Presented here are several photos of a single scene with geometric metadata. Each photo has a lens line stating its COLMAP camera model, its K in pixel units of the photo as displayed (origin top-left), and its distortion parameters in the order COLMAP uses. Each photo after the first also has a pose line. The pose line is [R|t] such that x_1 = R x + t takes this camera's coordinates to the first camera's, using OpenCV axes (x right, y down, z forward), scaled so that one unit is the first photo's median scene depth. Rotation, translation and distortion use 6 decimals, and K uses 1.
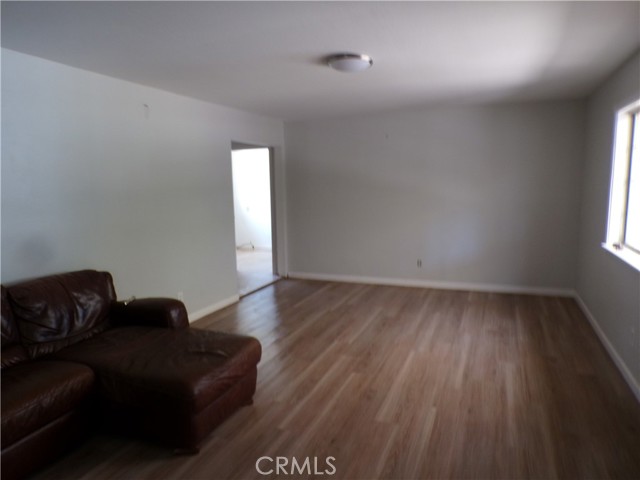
lens RADIAL K [[431.3, 0, 320.0], [0, 431.3, 240.0], [0, 0, 1]] dist [-0.042787, 0.000813]
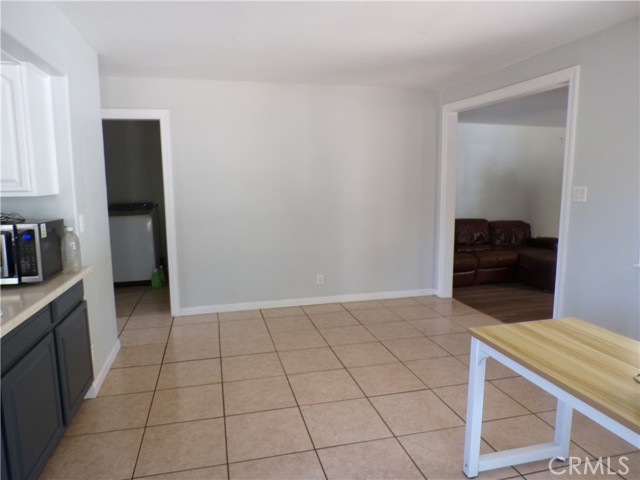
lens RADIAL K [[431.3, 0, 320.0], [0, 431.3, 240.0], [0, 0, 1]] dist [-0.042787, 0.000813]
pose [[0.601879, 0.126377, -0.788524, 0.627691], [-0.109137, 0.991152, 0.075548, 0.129175], [0.791095, 0.040586, 0.610346, -1.242589]]
